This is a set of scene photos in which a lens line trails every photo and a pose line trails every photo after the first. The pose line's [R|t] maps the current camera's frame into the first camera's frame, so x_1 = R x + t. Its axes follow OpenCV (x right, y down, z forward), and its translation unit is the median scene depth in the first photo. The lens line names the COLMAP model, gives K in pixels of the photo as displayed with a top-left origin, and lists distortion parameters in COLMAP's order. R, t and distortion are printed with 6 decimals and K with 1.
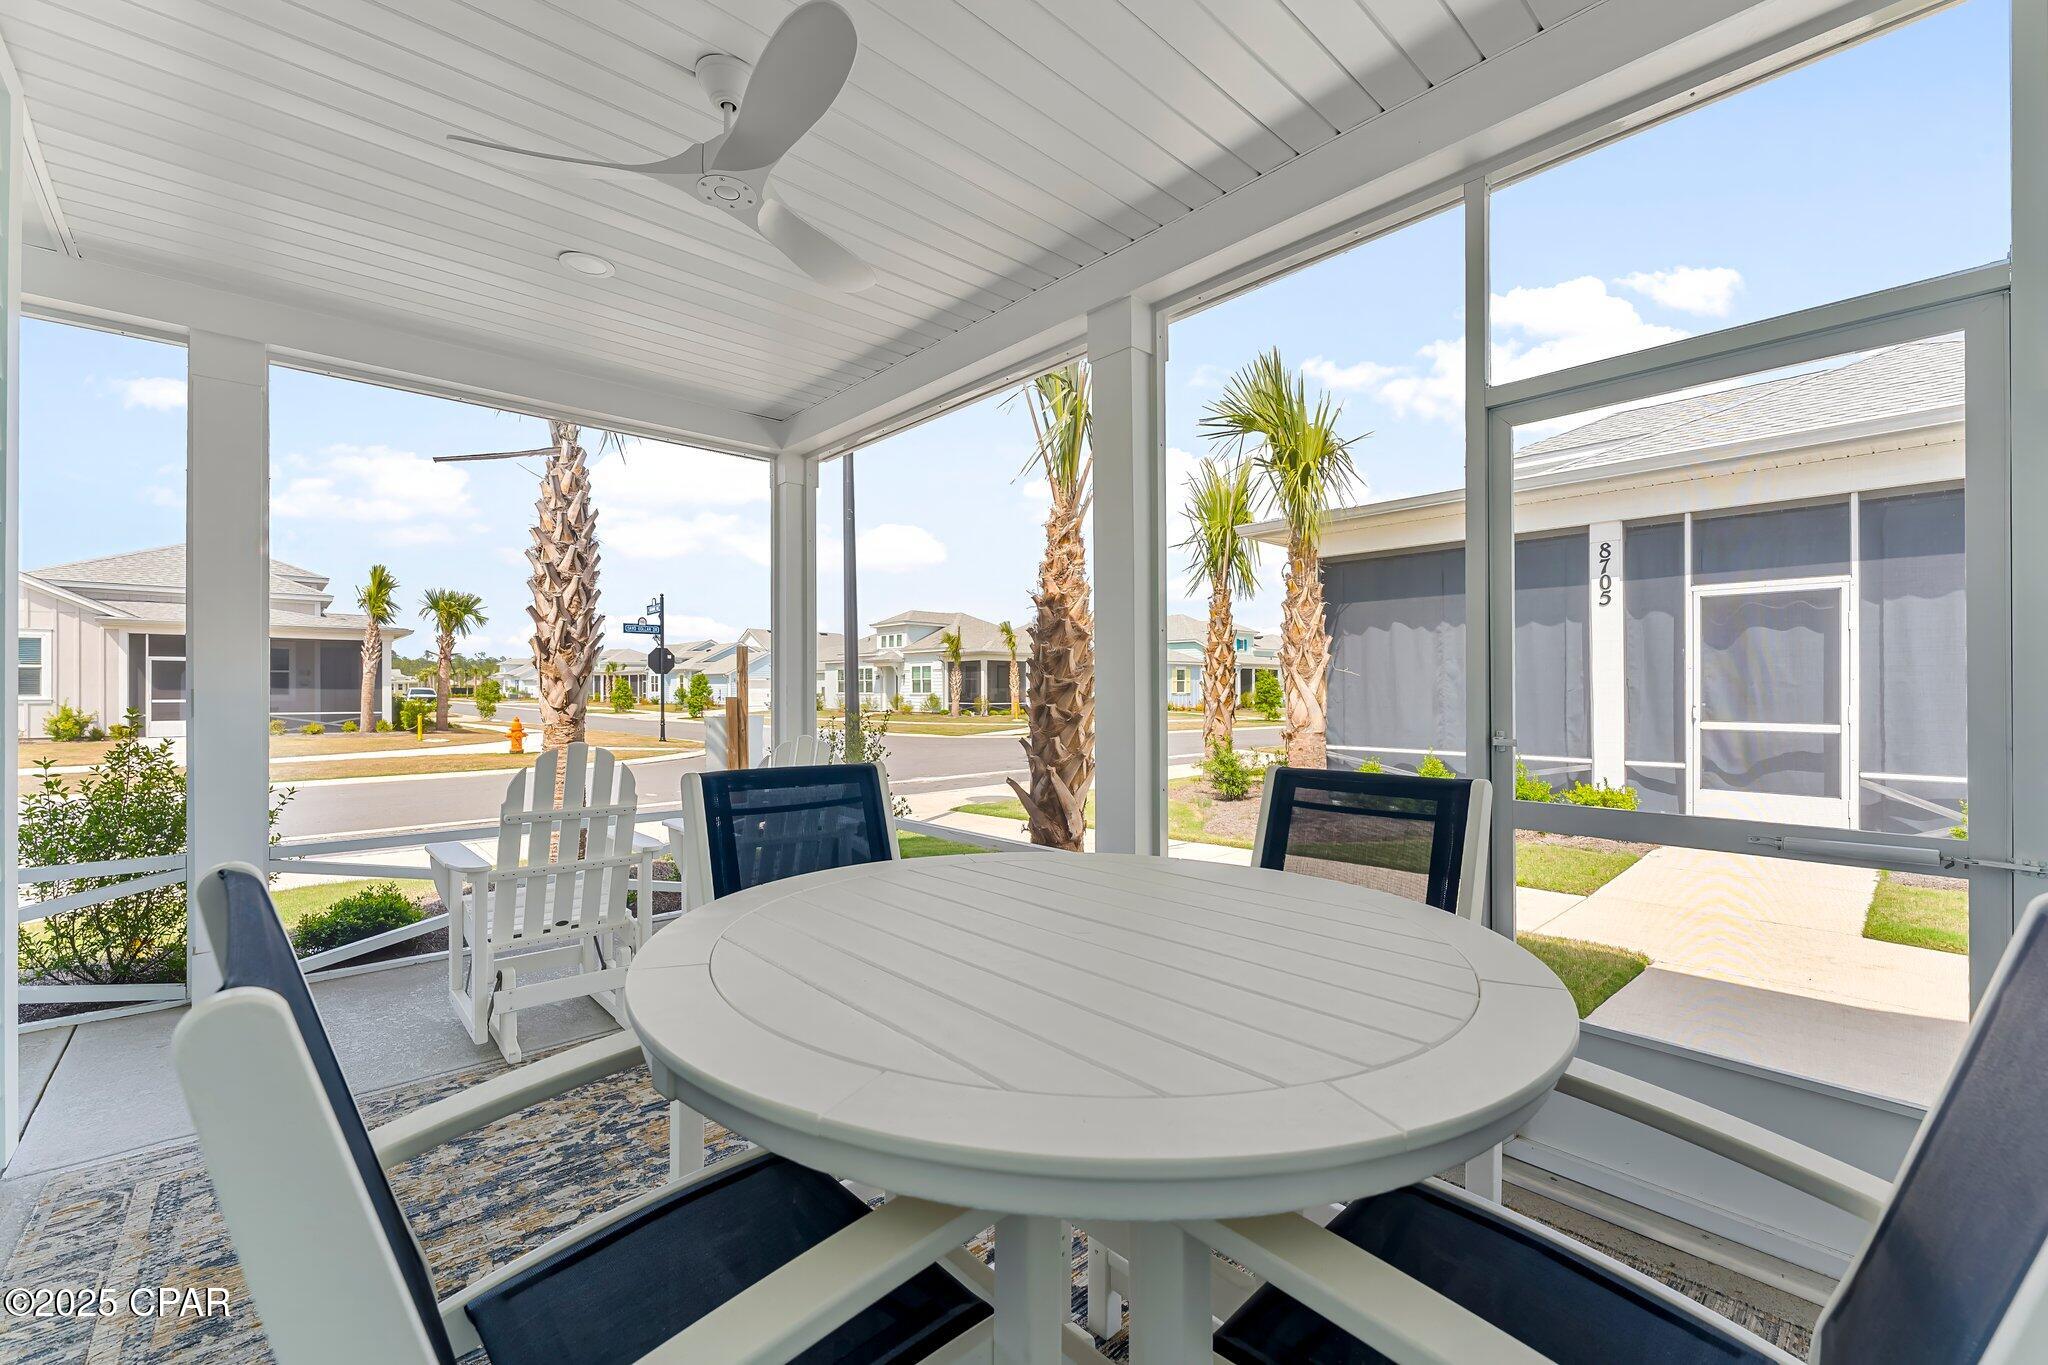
lens RADIAL K [[838.2, 0, 1022.2], [0, 838.2, 672.6], [0, 0, 1]] dist [0.001200, 0.000199]
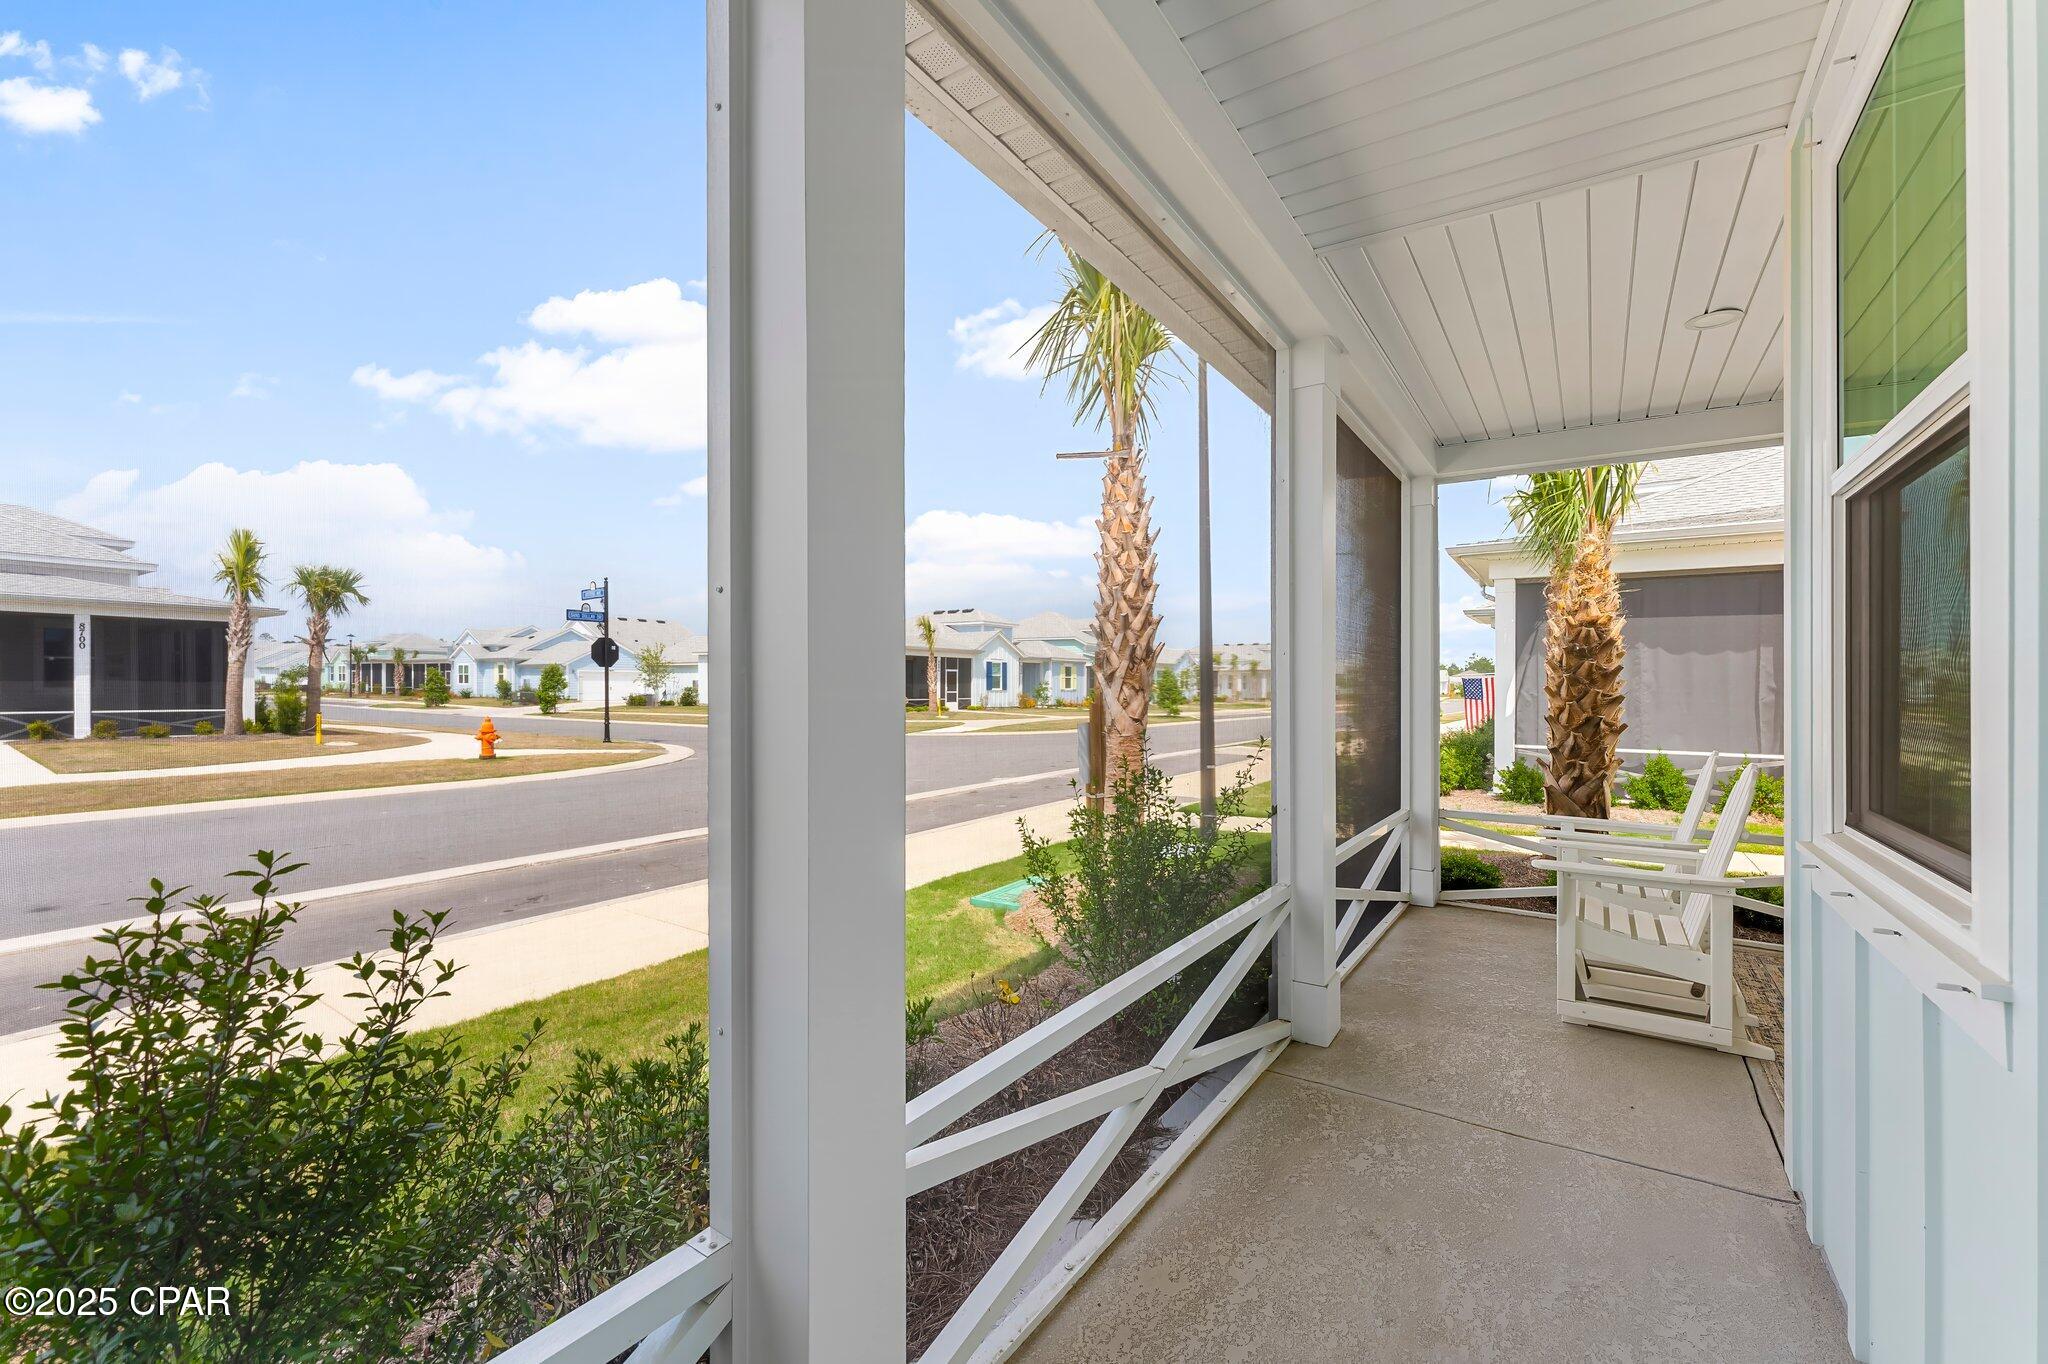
lens RADIAL K [[850.3, 0, 1024.0], [0, 850.3, 682.0], [0, 0, 1]] dist [0.000469, 0.000053]
pose [[0.974442, 0.008070, 0.224494, -0.668580], [-0.012253, 0.999776, 0.017248, -0.011277], [-0.224305, -0.019558, 0.974323, 0.051706]]
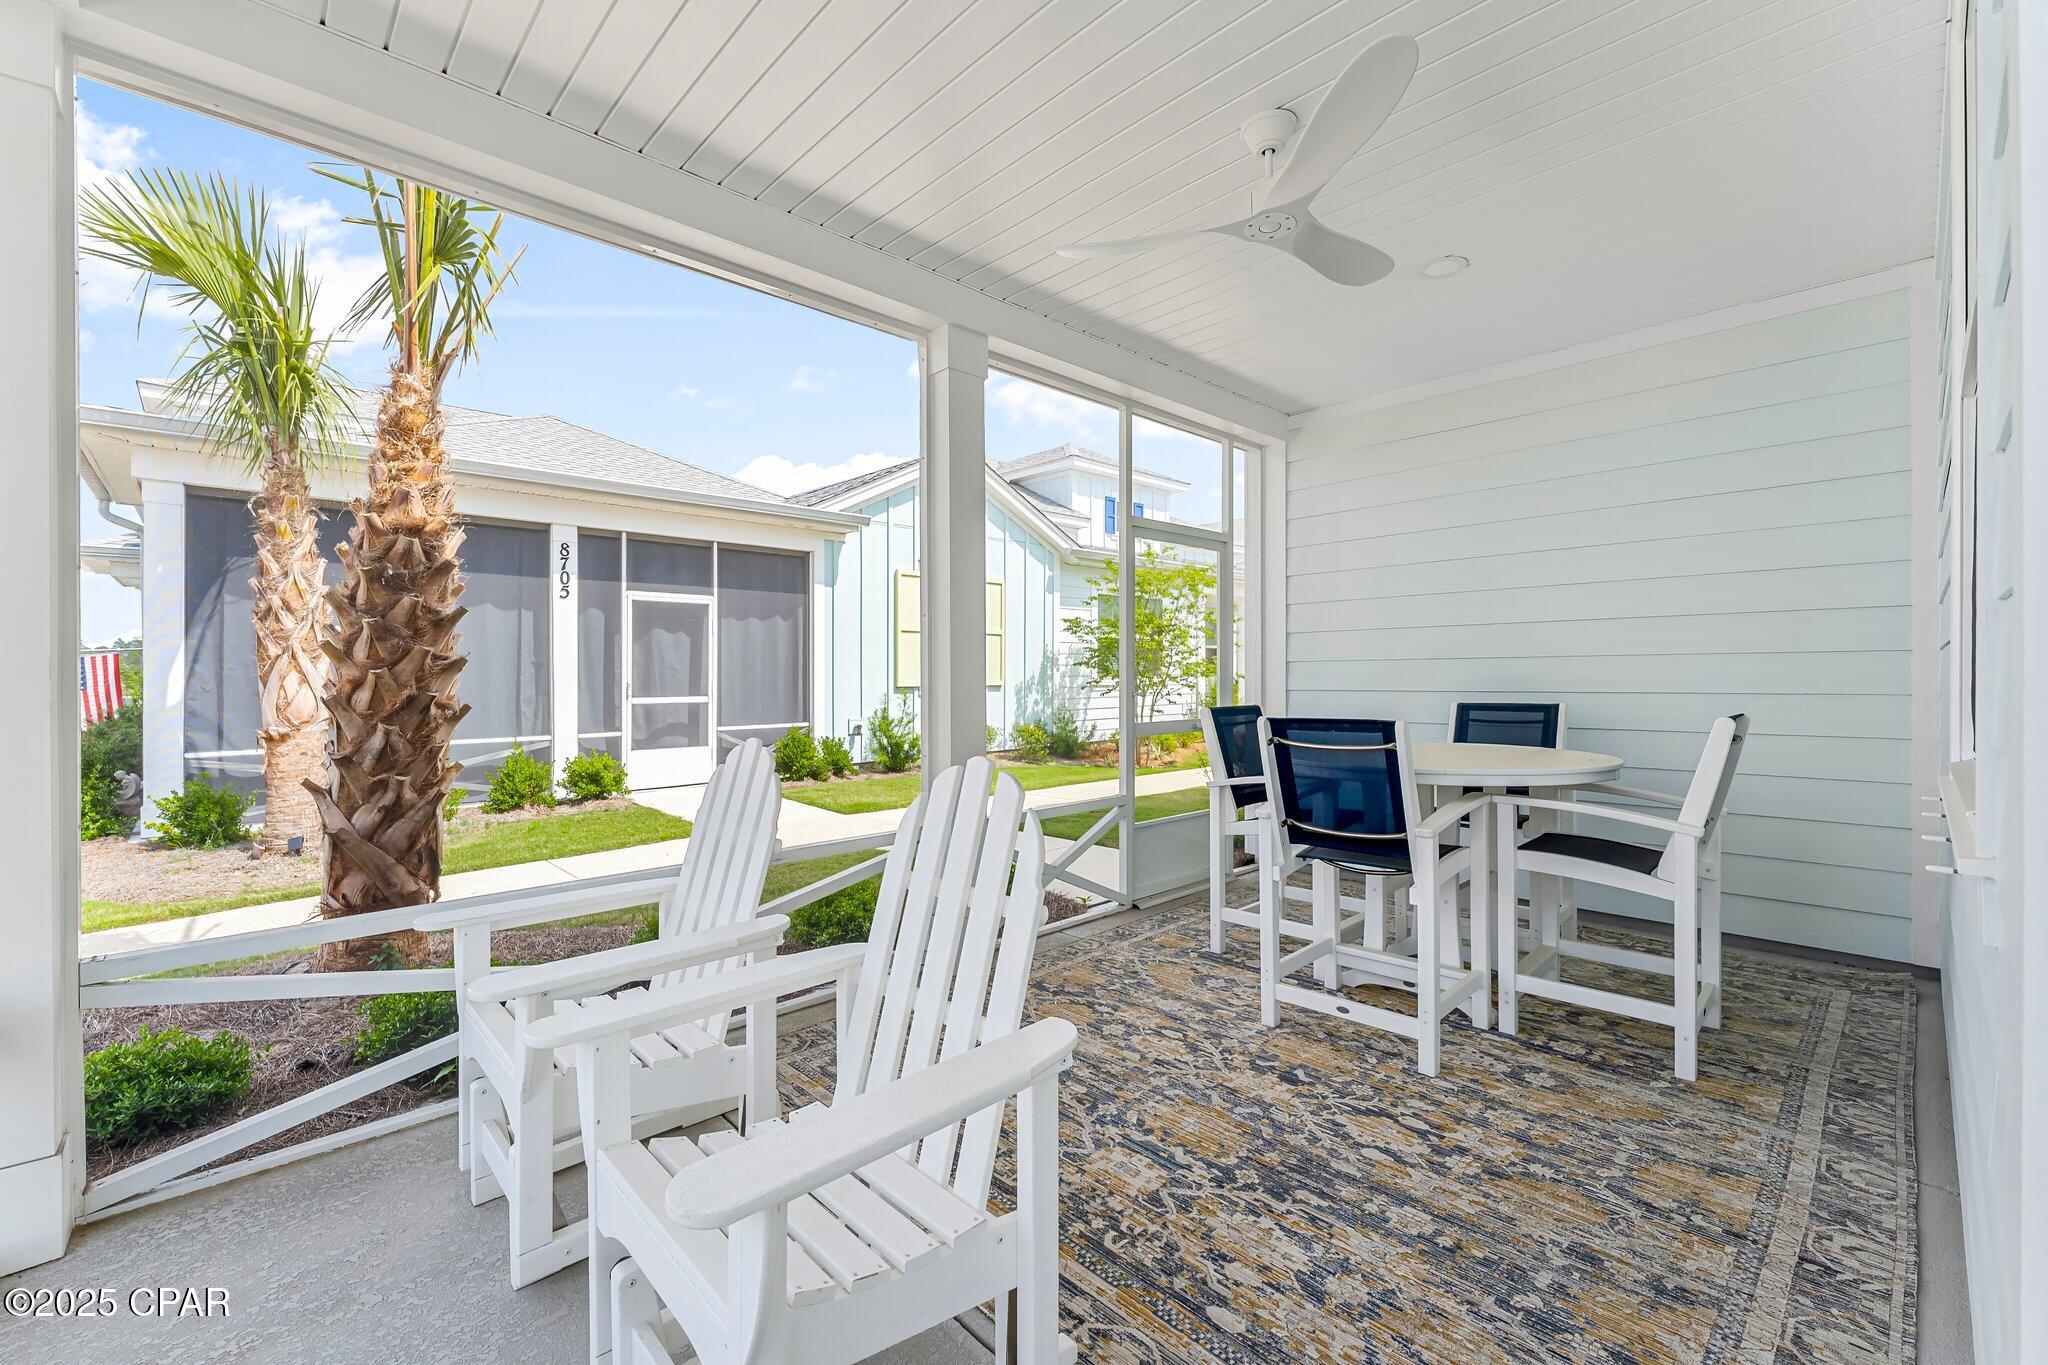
lens RADIAL K [[835.0, 0, 1025.8], [0, 835.0, 670.3], [0, 0, 1]] dist [-0.013220, 0.000375]
pose [[-0.015426, 0.005091, 0.999868, -0.419807], [-0.015936, 0.999859, -0.005337, 0.012246], [-0.999754, -0.016017, -0.015342, 0.386598]]
